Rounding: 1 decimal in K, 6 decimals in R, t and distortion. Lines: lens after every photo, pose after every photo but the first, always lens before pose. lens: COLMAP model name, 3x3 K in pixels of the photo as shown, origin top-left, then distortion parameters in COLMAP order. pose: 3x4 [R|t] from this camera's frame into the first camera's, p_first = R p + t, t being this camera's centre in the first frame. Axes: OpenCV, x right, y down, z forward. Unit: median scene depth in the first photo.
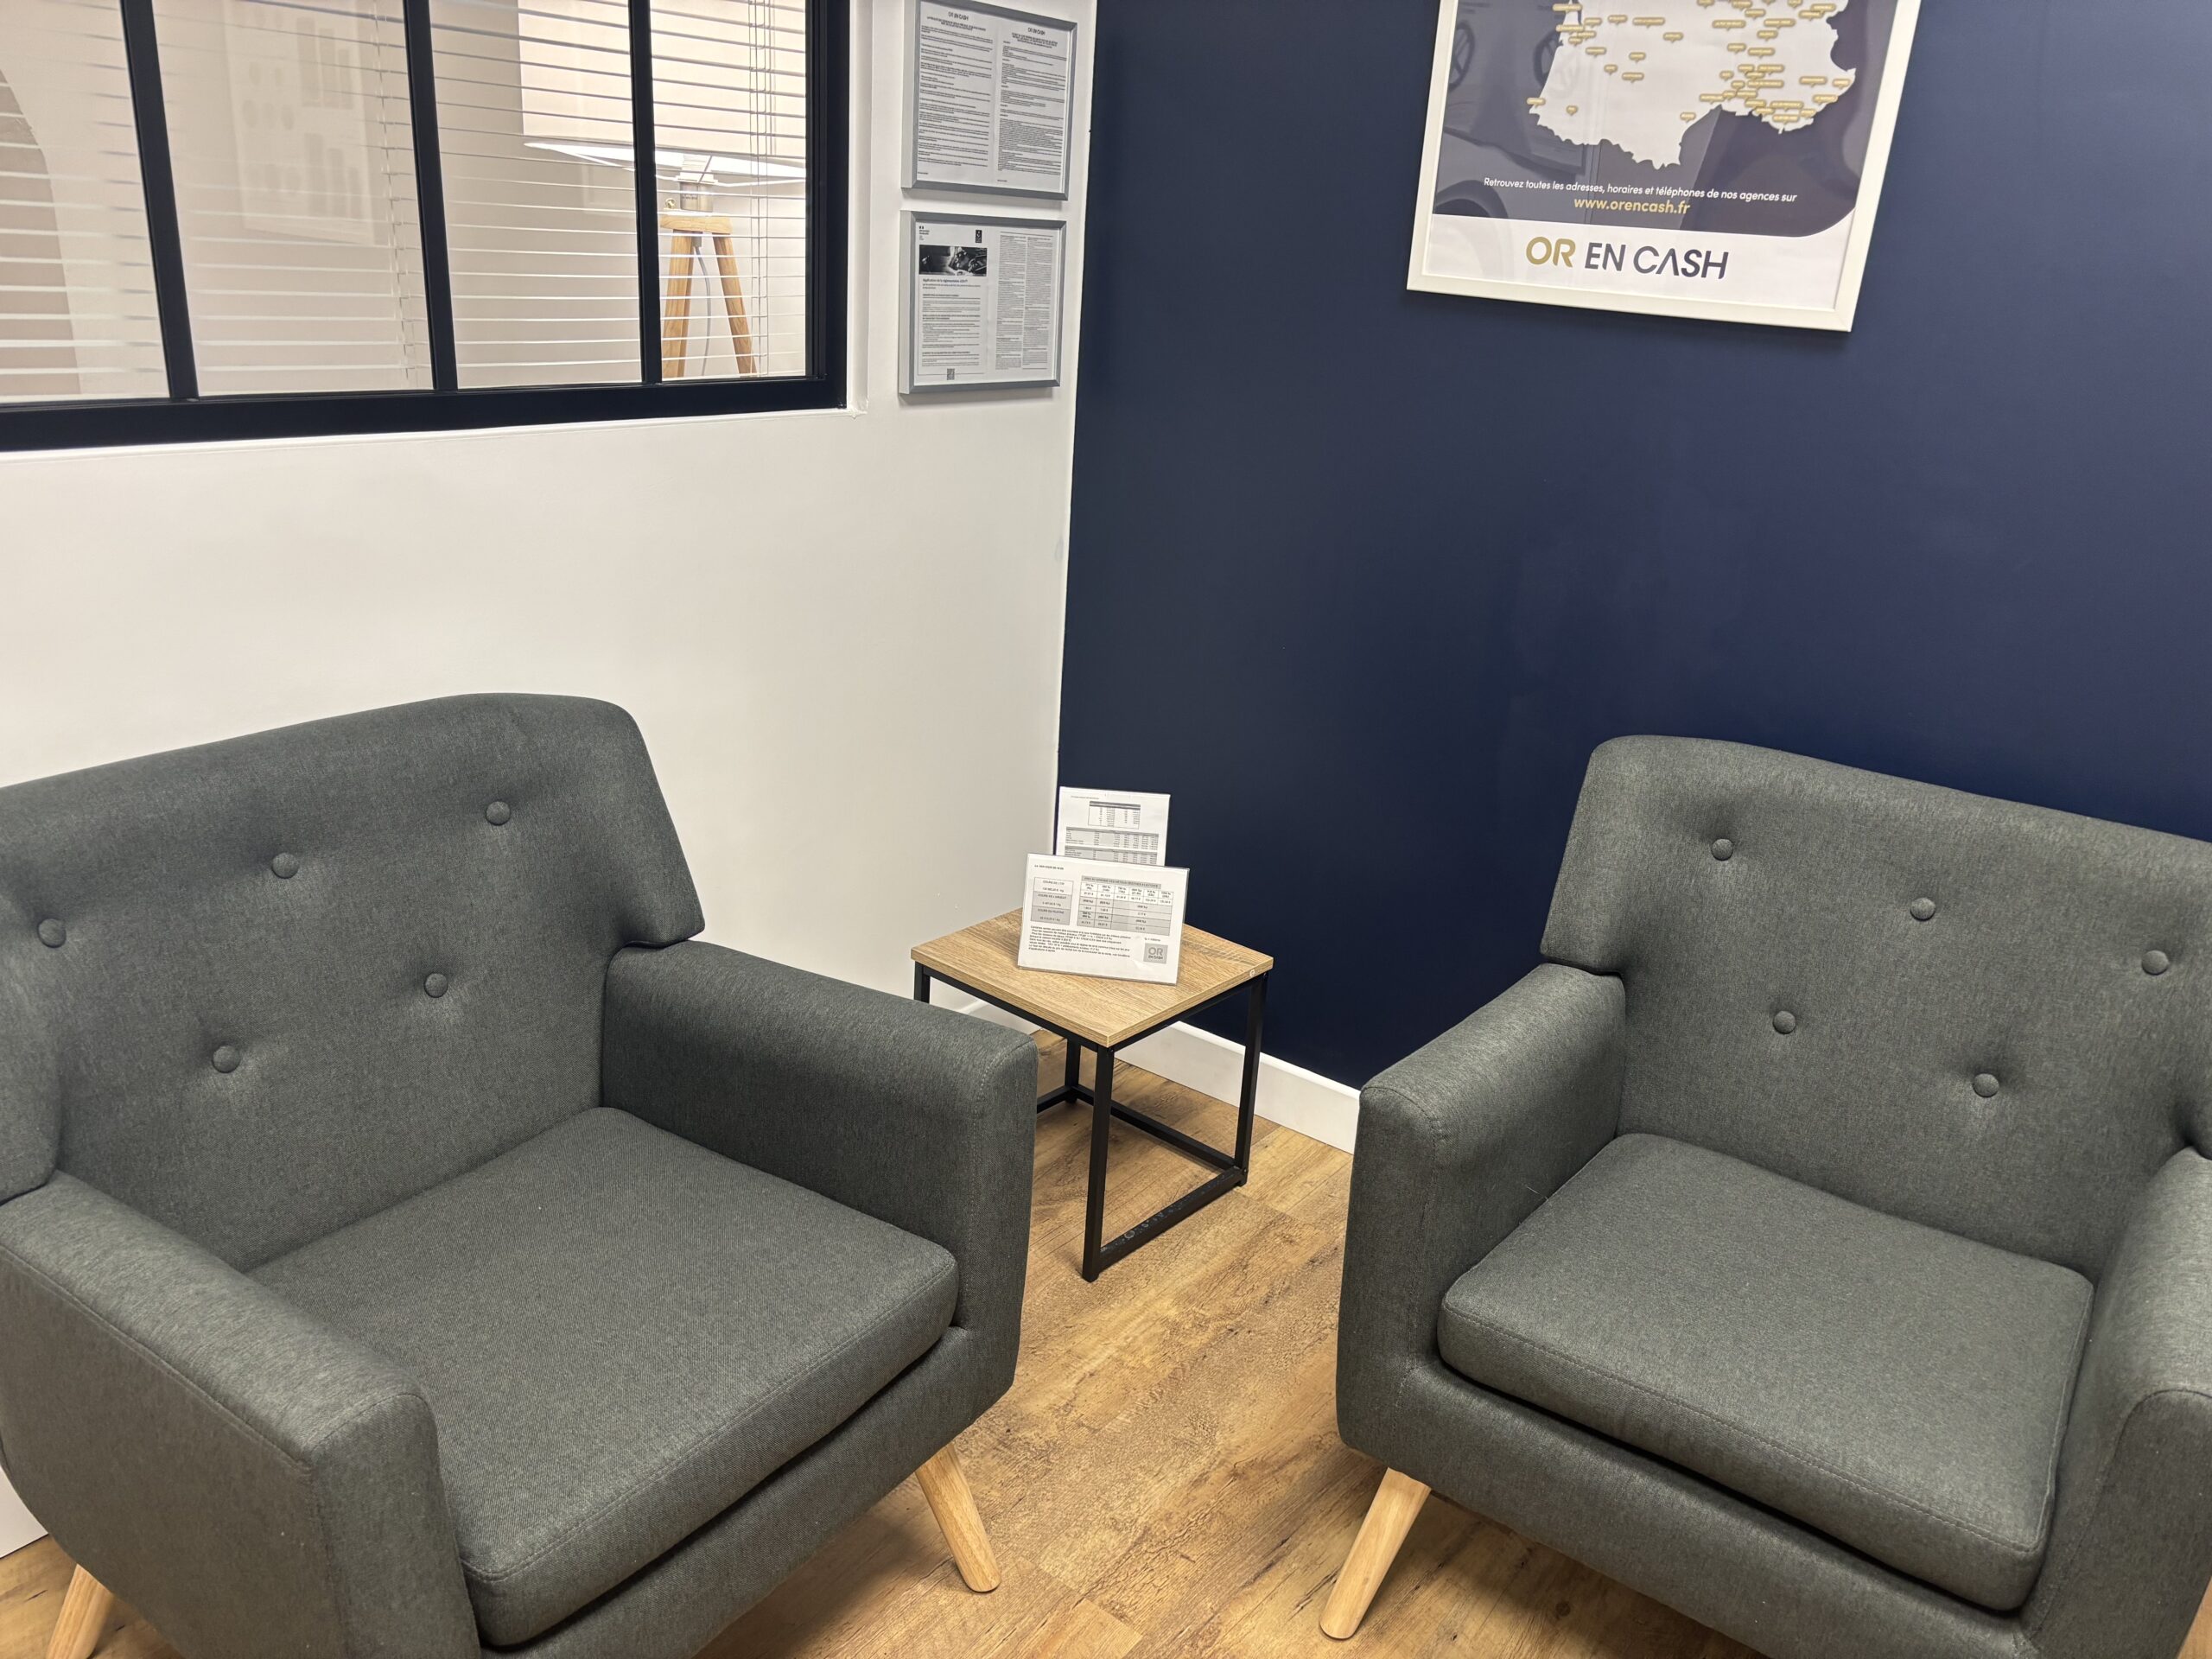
lens RADIAL K [[1670.5, 0, 1108.5], [0, 1670.5, 825.5], [0, 0, 1]] dist [0.045812, -0.002193]
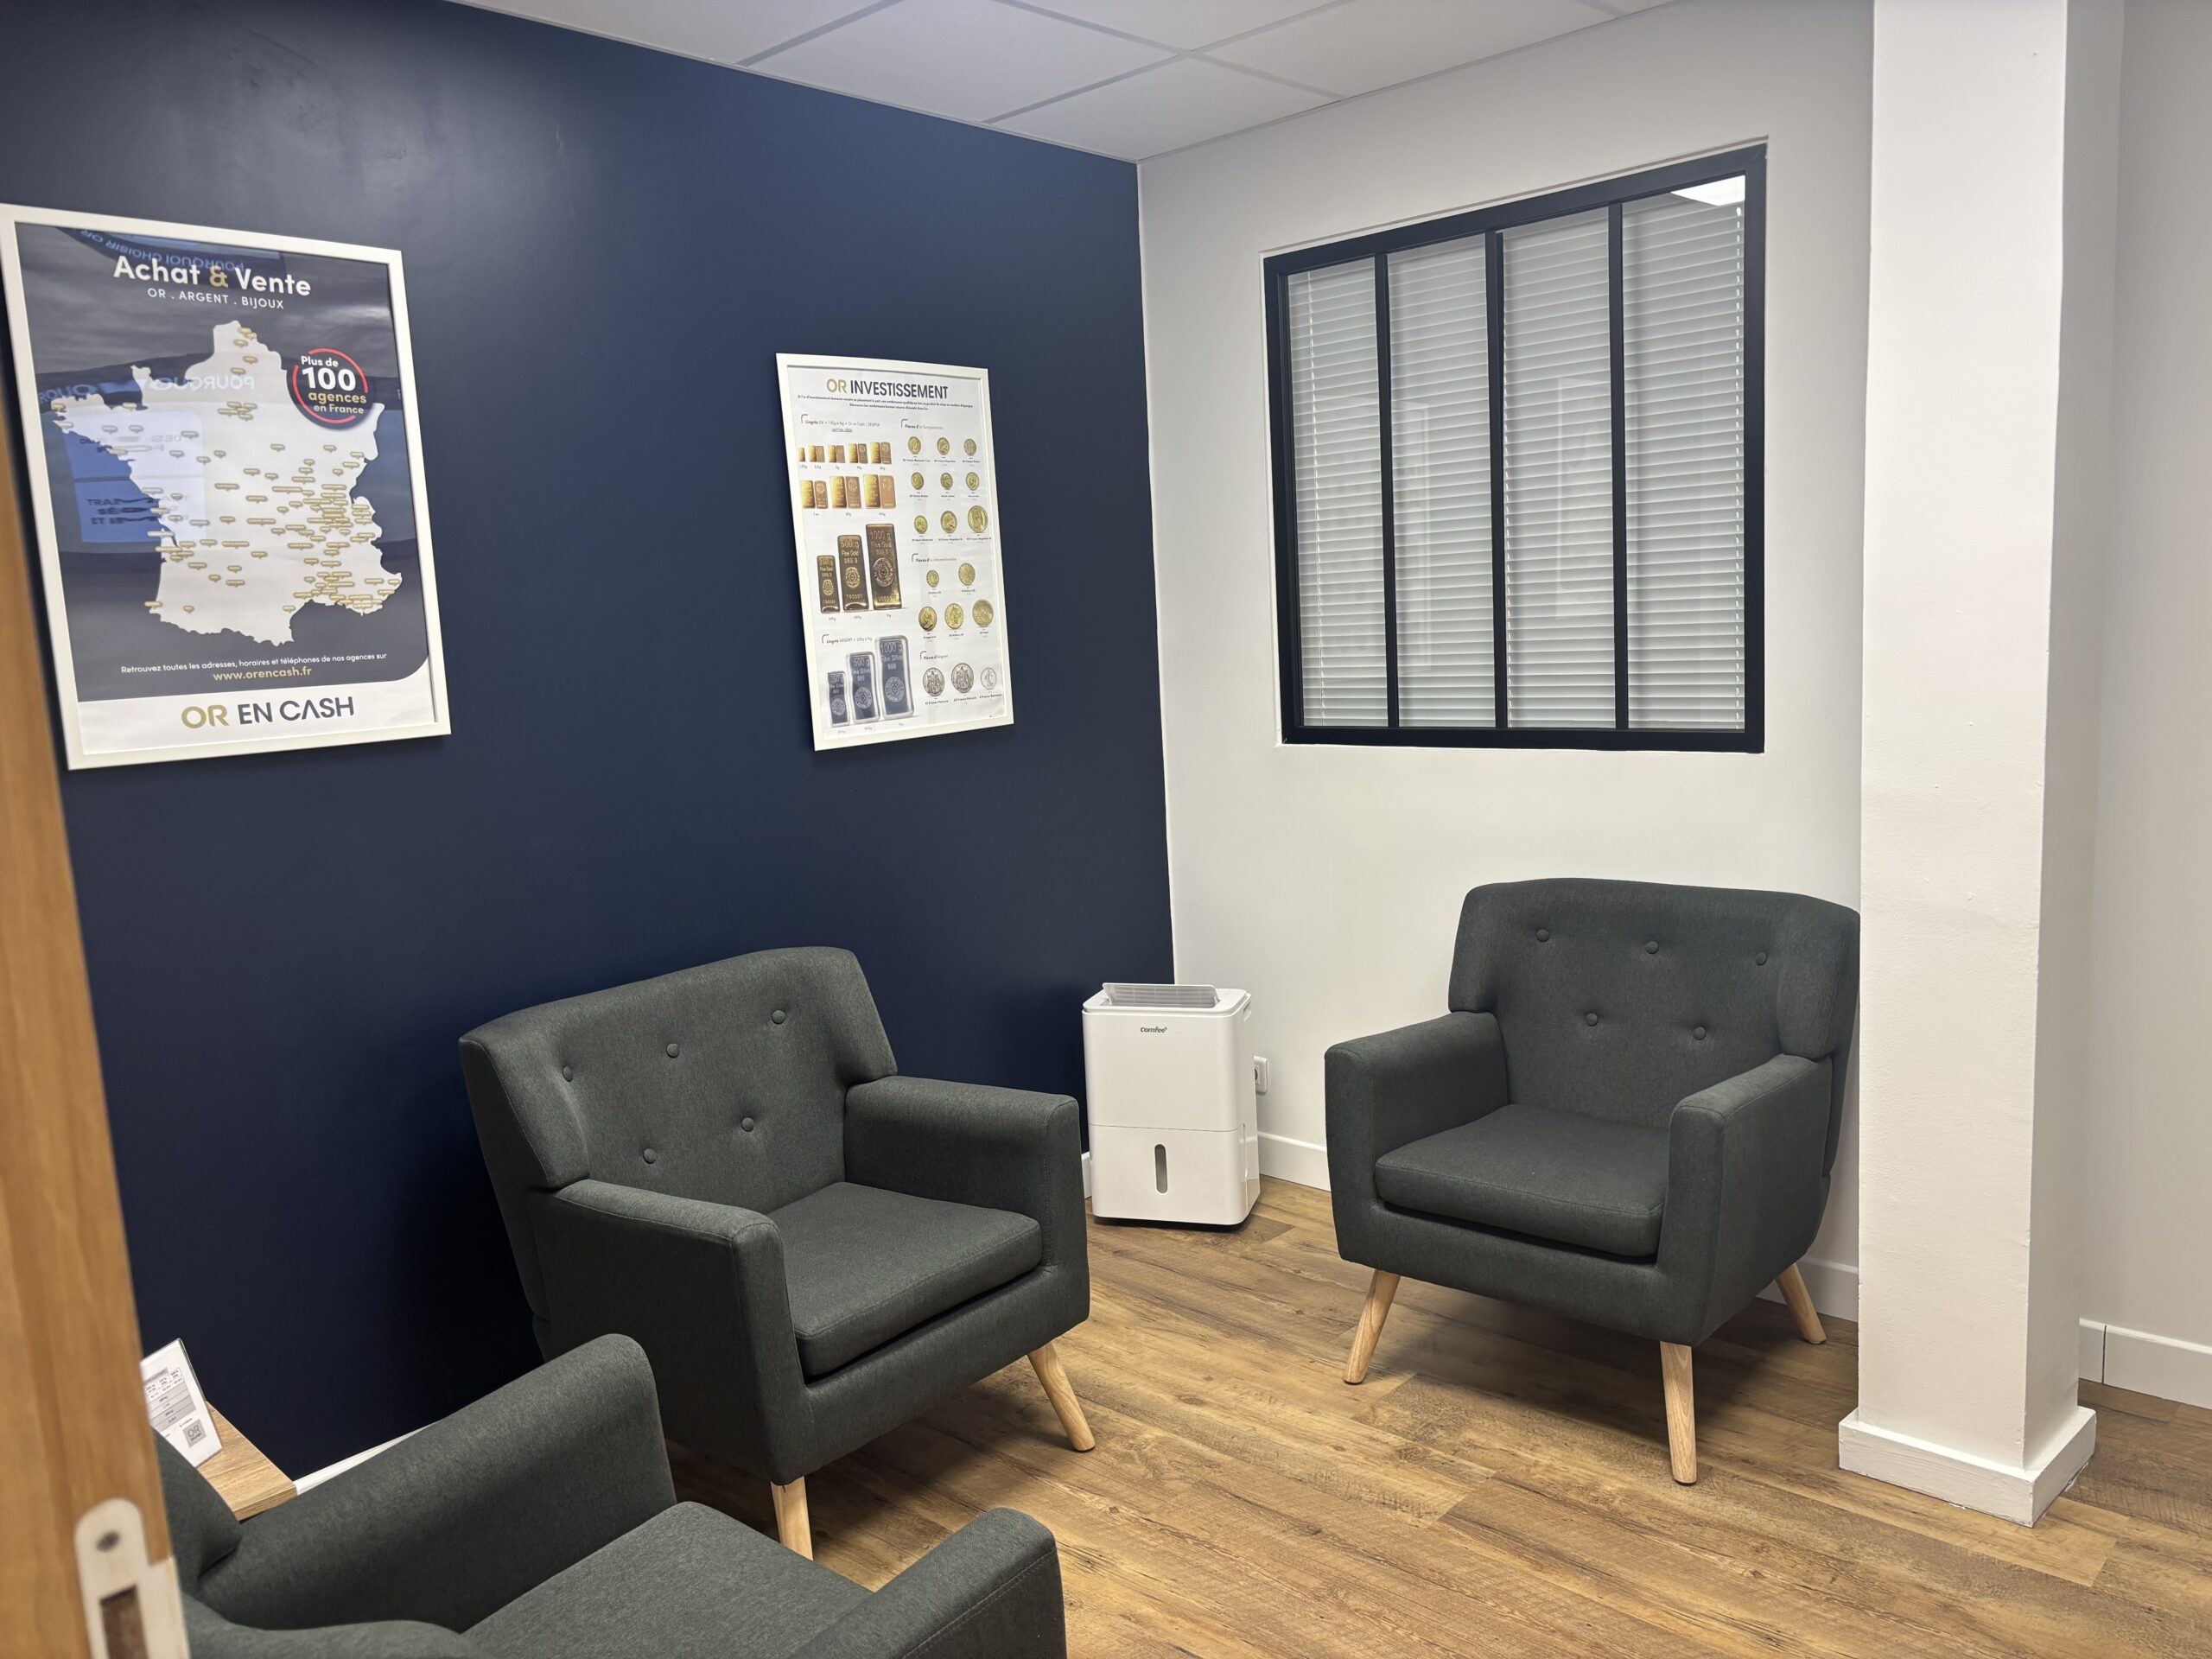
lens RADIAL K [[1670.5, 0, 1105.8], [0, 1670.5, 830.5], [0, 0, 1]] dist [0.045812, -0.002193]
pose [[0.114522, -0.223216, 0.968018, -0.897206], [0.391207, 0.905826, 0.162593, -0.220446], [-0.913149, 0.360075, 0.191061, 0.215397]]
